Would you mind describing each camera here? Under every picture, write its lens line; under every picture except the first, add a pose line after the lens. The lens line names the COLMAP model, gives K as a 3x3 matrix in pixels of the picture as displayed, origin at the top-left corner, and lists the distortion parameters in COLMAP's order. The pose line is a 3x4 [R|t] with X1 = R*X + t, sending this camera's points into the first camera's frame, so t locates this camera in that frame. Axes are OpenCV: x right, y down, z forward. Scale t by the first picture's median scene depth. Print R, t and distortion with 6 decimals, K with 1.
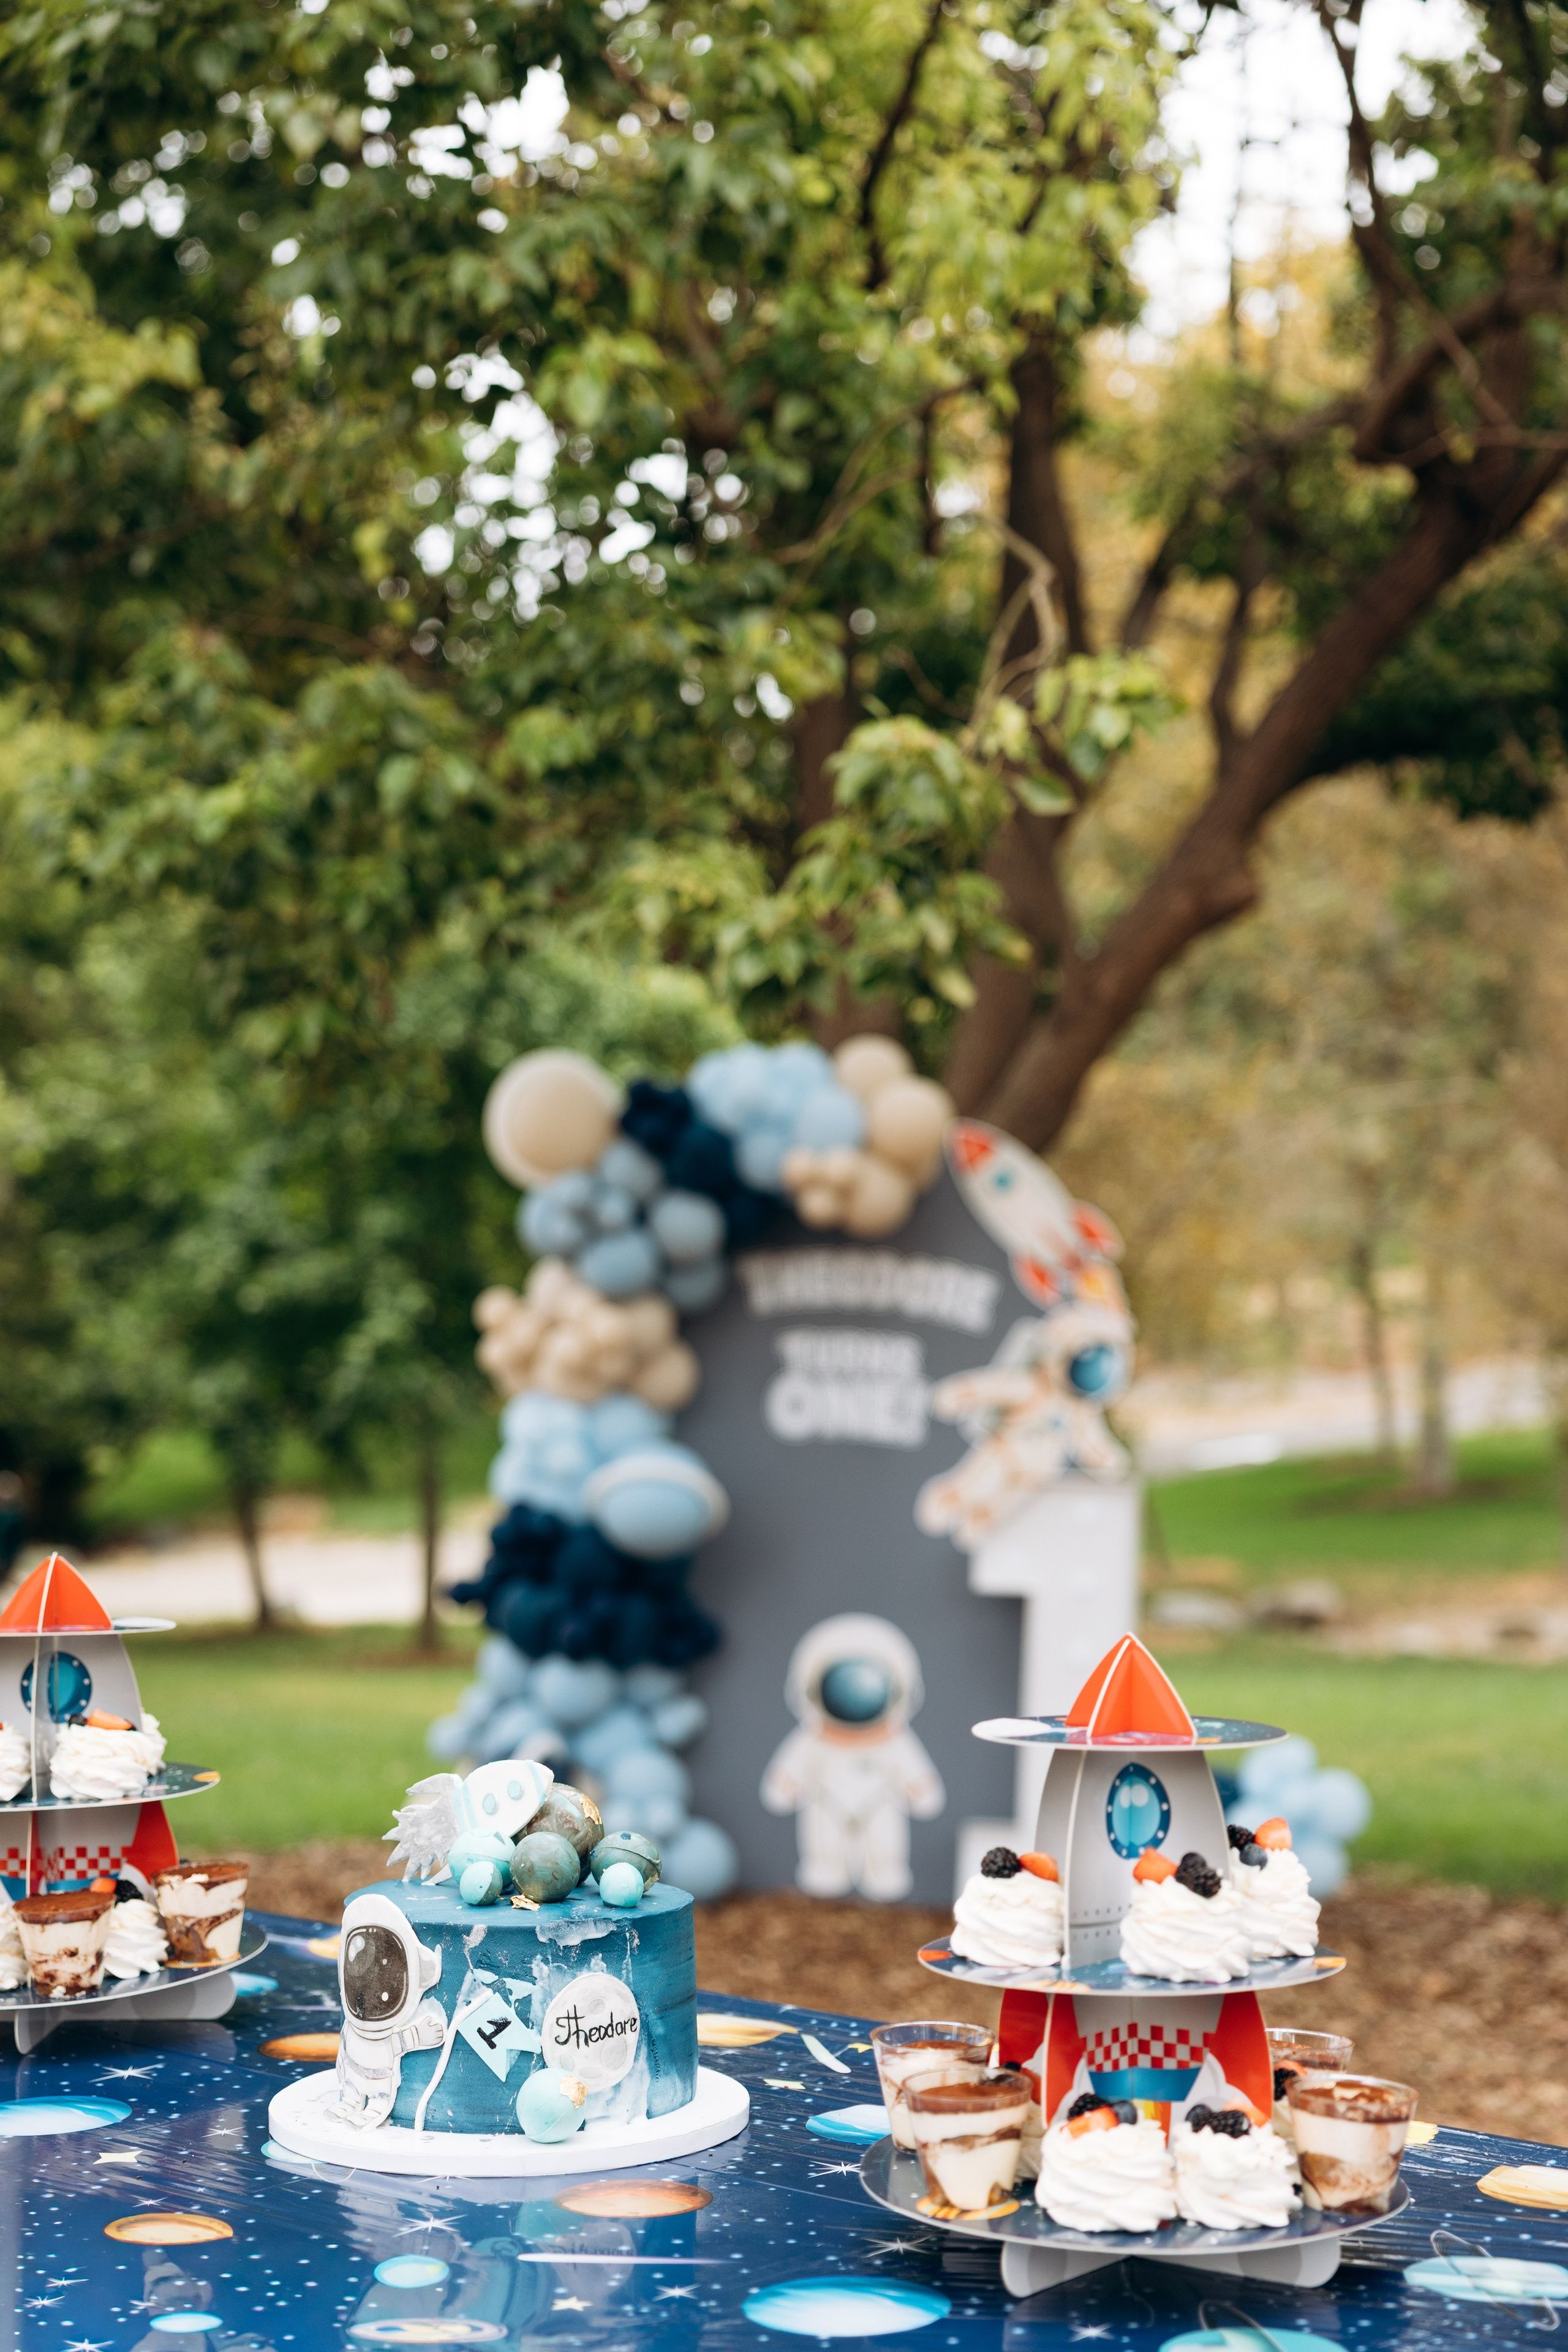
lens RADIAL K [[3475.2, 0, 766.9], [0, 3475.2, 1186.4], [0, 0, 1]] dist [0.099812, 0.000000]
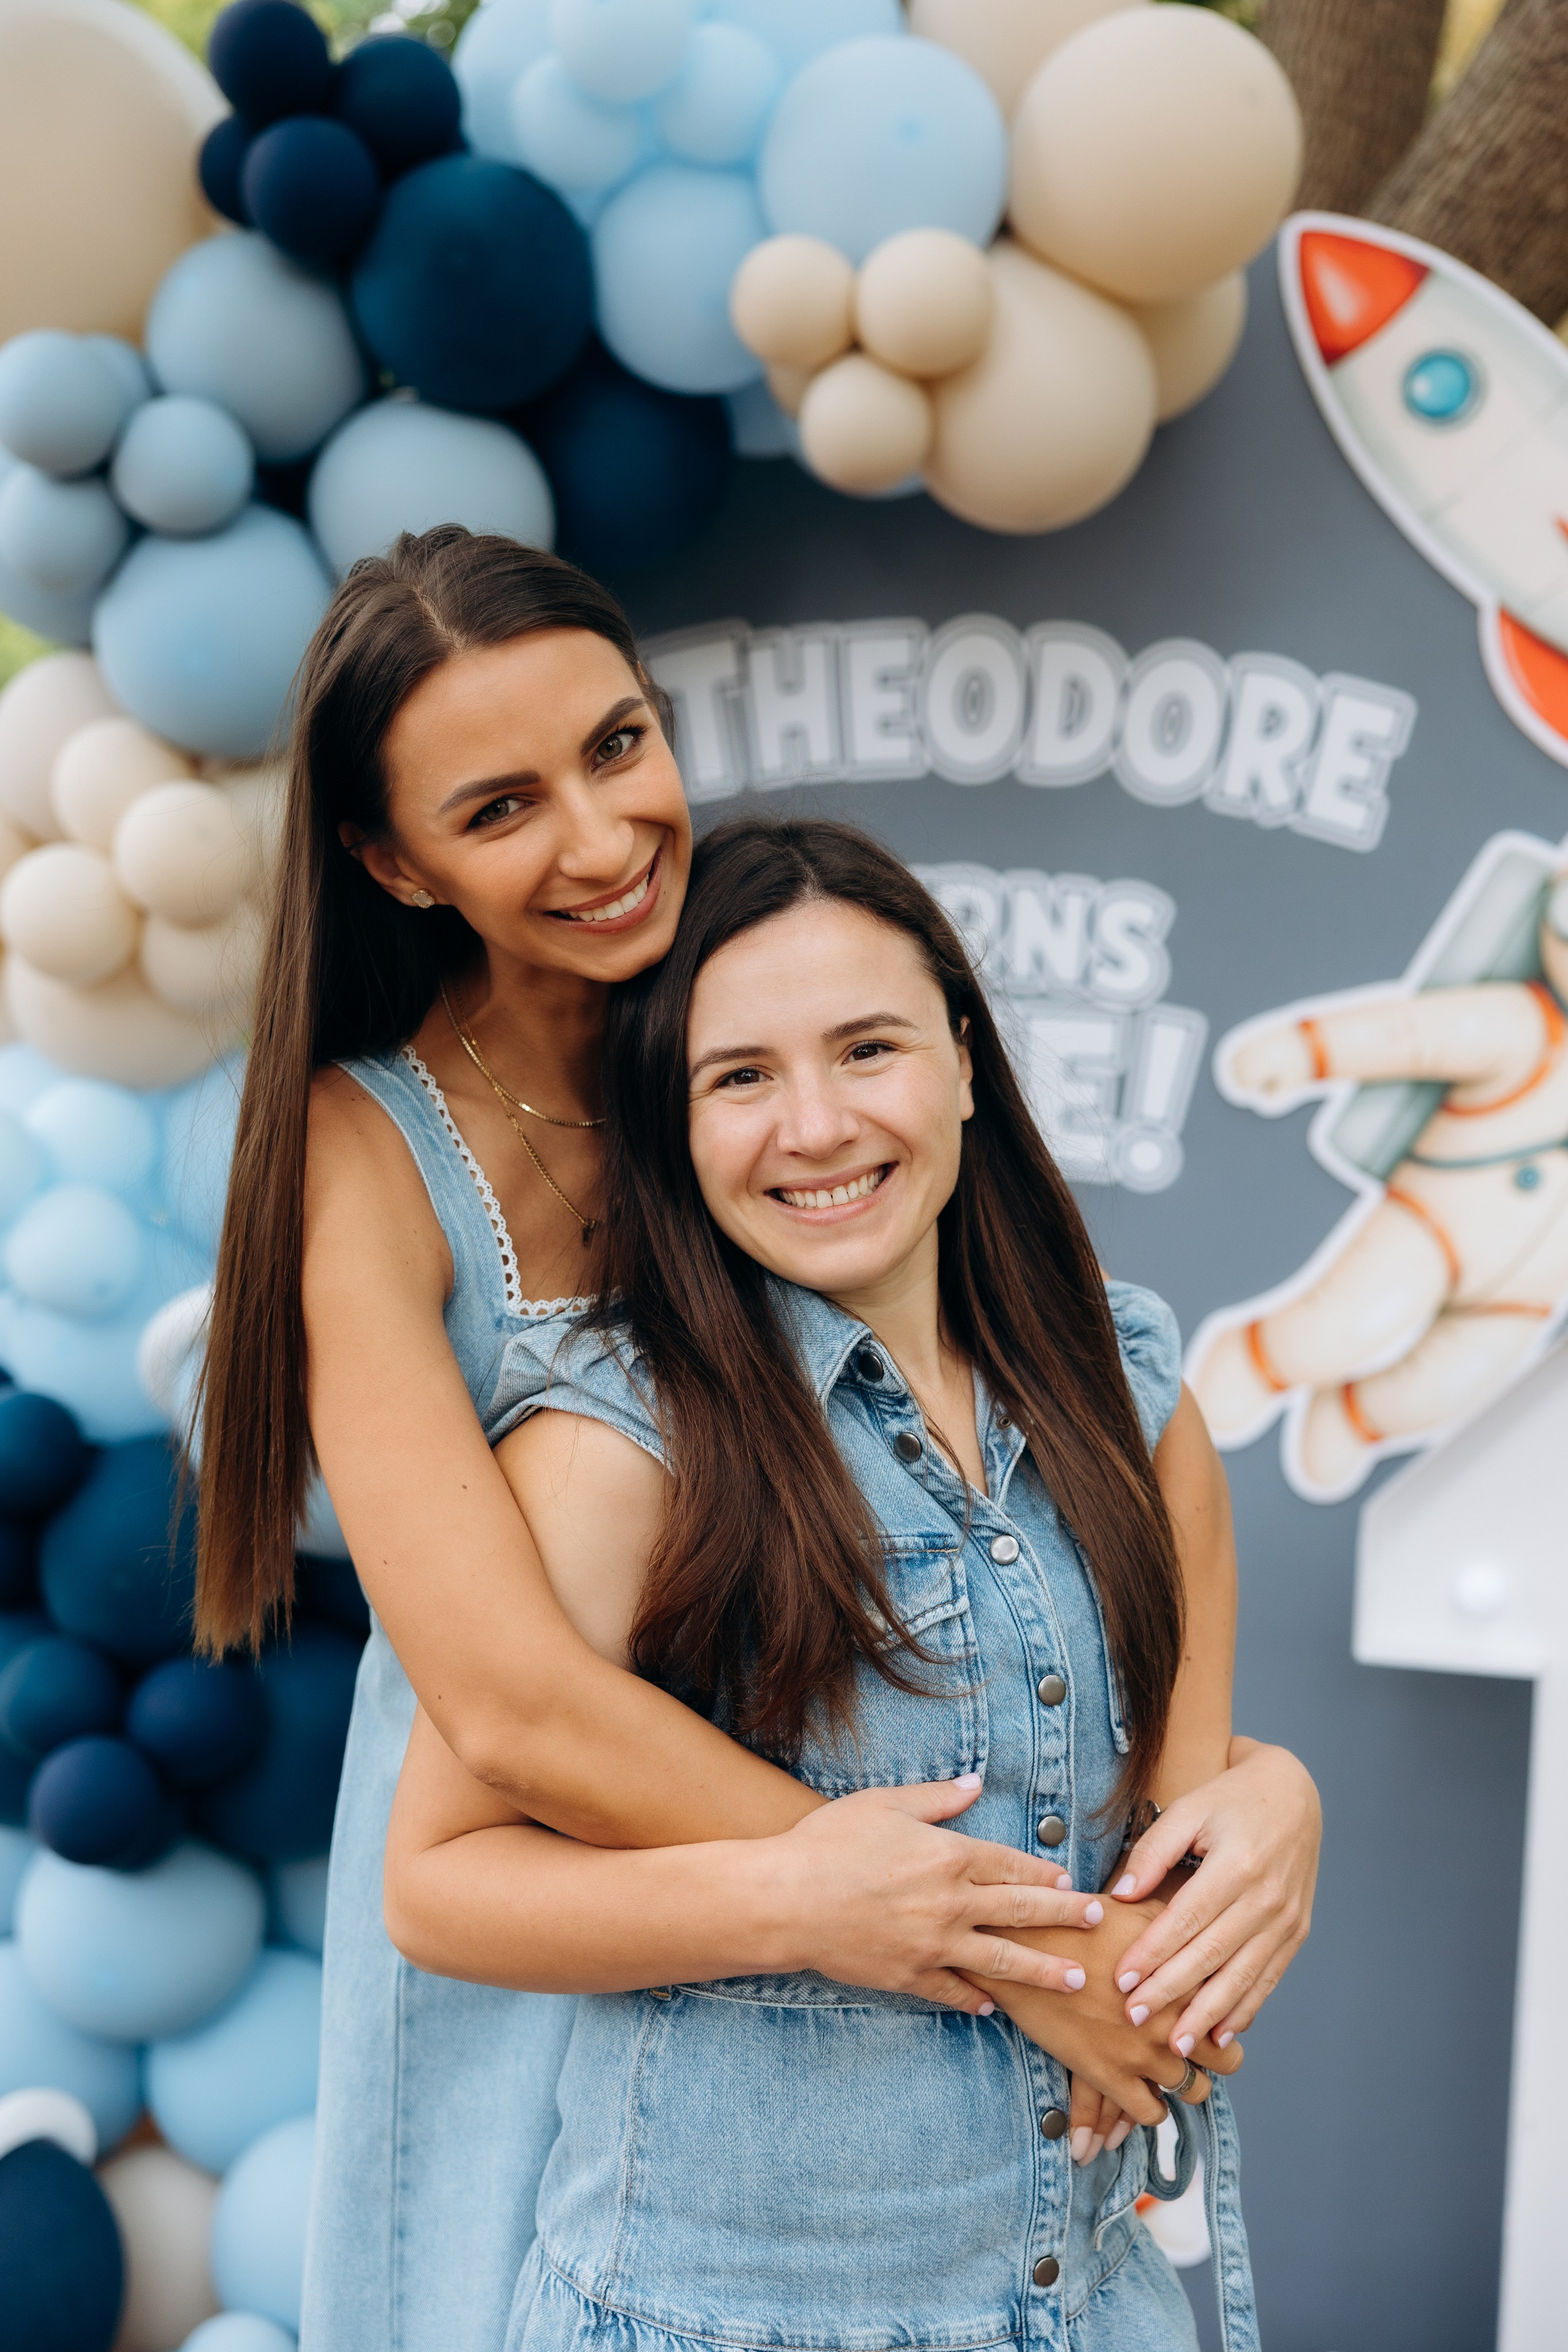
lens RADIAL K [[3355.8, 0, 727.8], [0, 3355.8, 1168.6], [0, 0, 1]] dist [0.010793, 0.000000]
pose [[0.998777, 0.004591, -0.049225, 0.017421], [0.001258, 0.992998, 0.118126, 0.033585], [0.049422, -0.118043, 0.991778, 0.682256]]
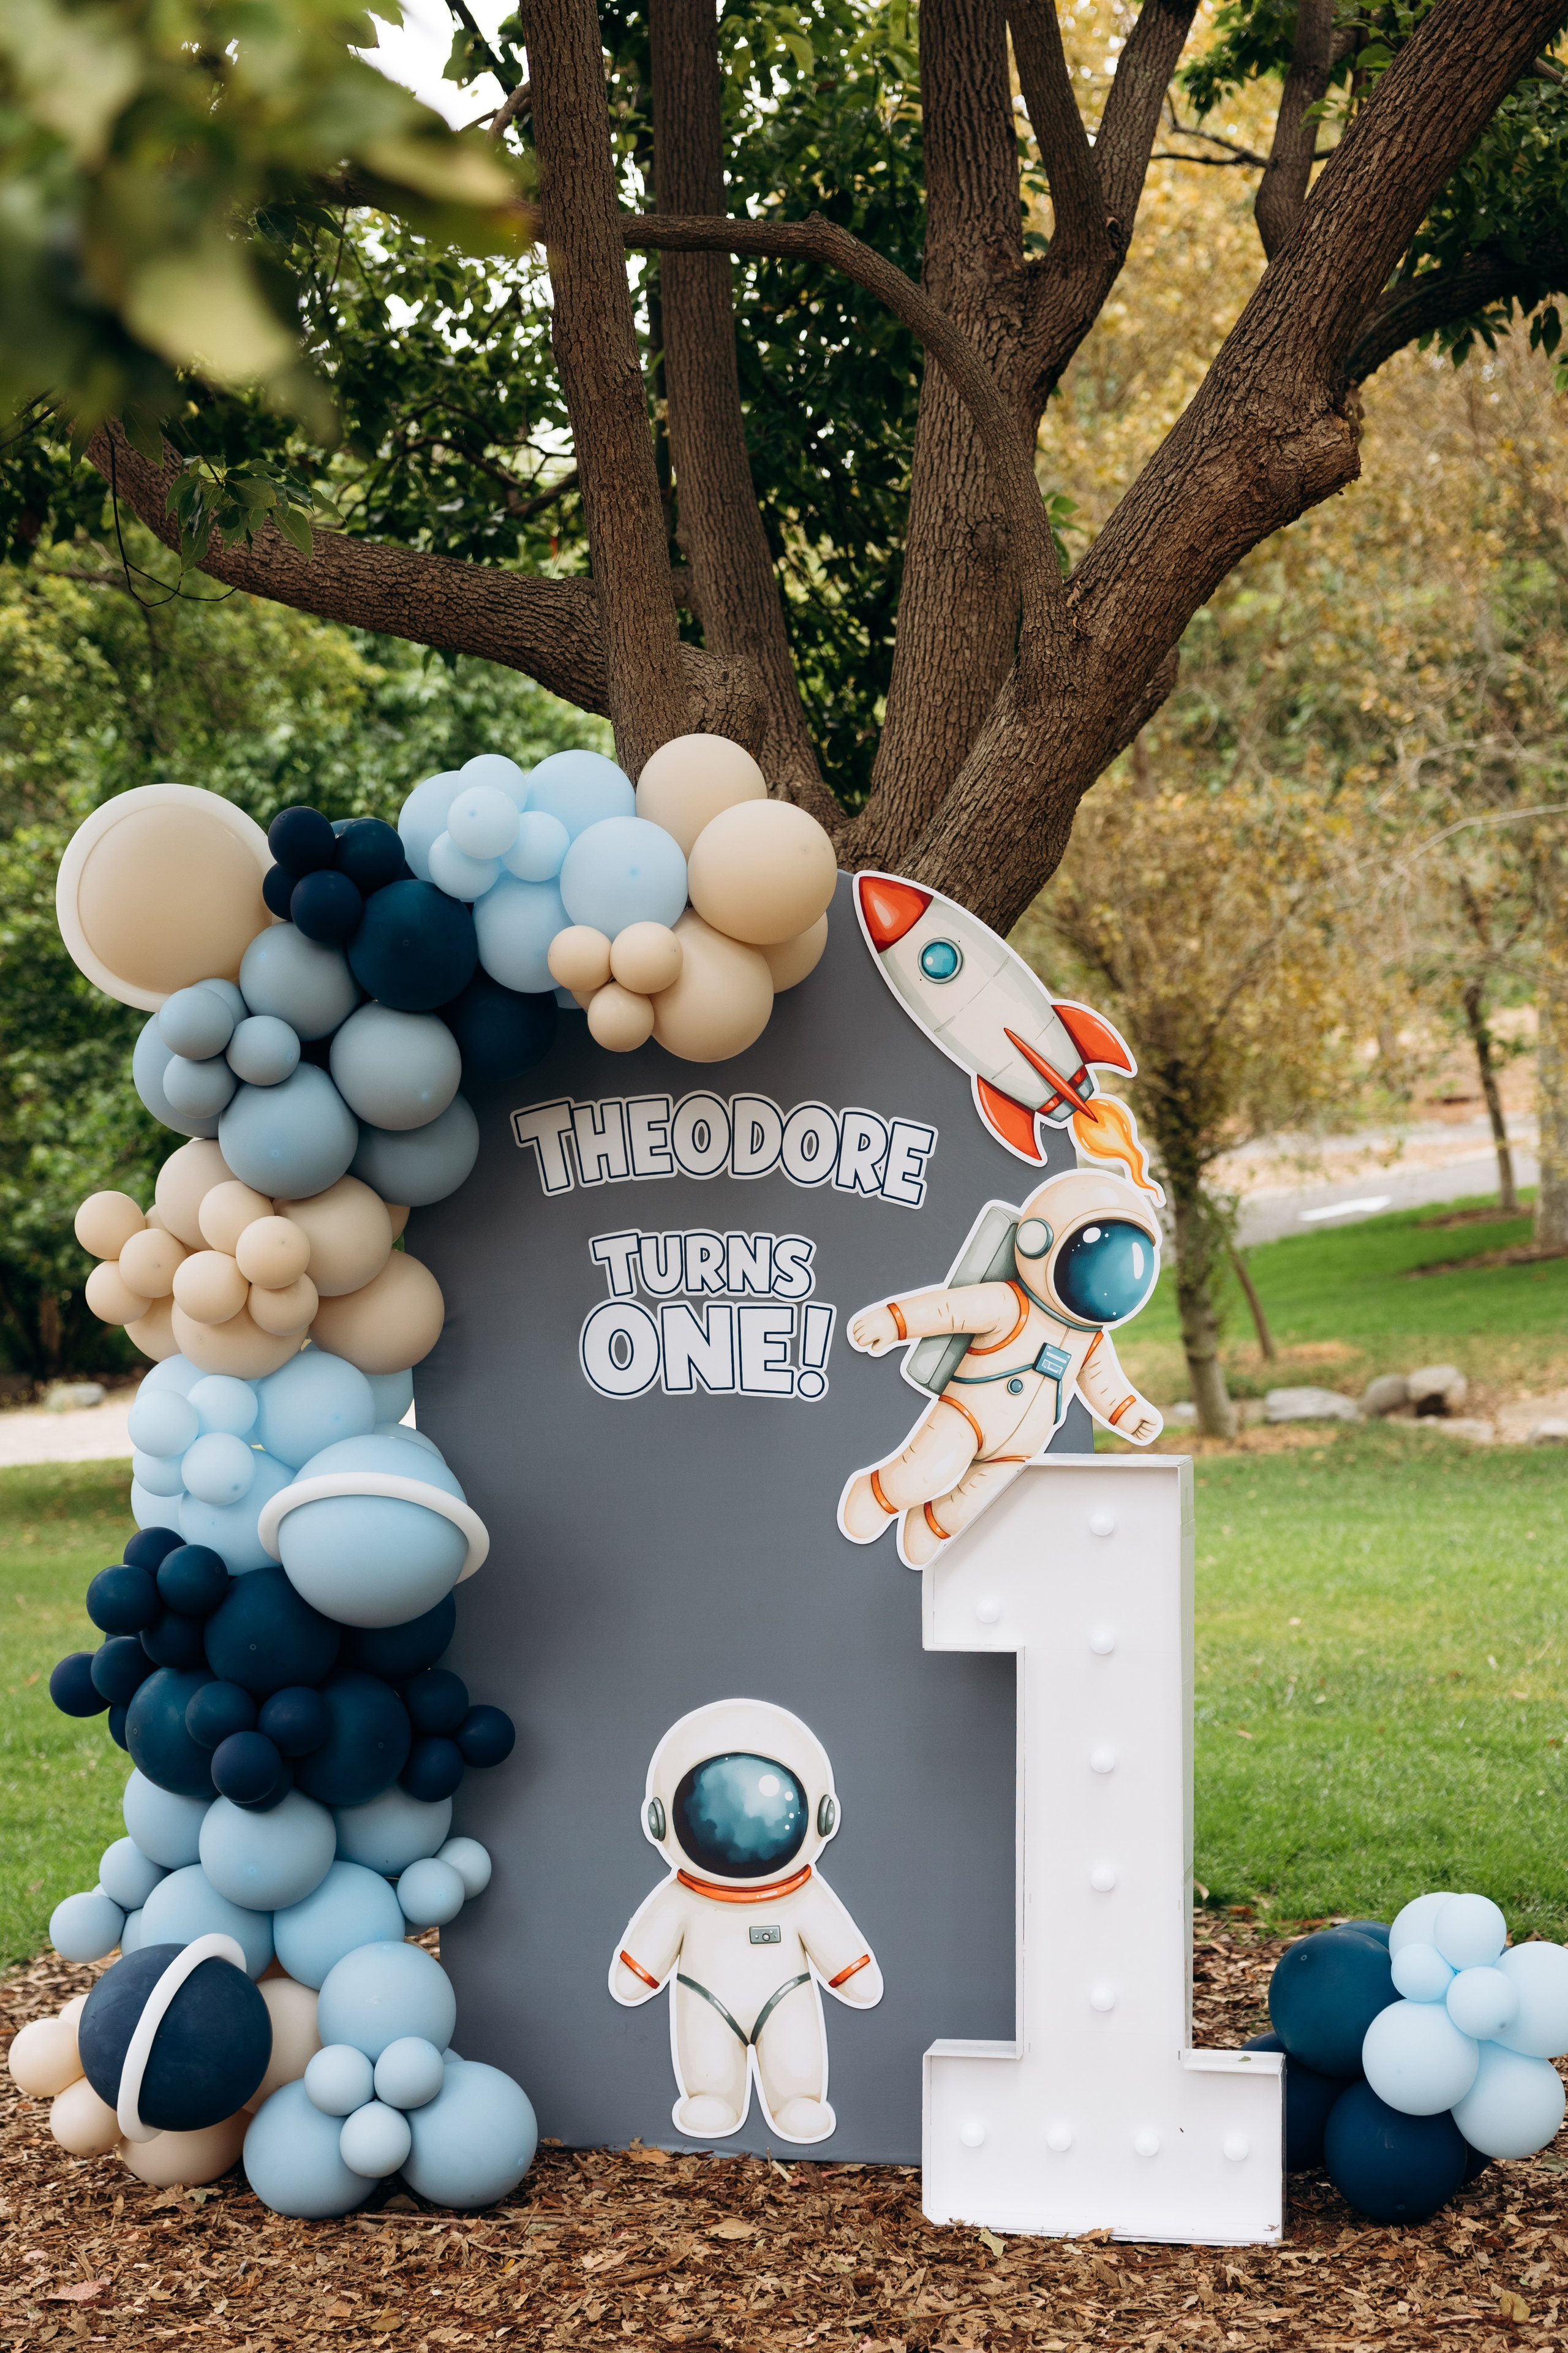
lens RADIAL K [[3627.8, 0, 823.8], [0, 3627.8, 1202.2], [0, 0, 1]] dist [0.003214, 0.000000]
pose [[0.998771, -0.048729, -0.009069, 0.051301], [0.049241, 0.996384, 0.069247, -0.003965], [0.005662, -0.069609, 0.997558, 0.382699]]
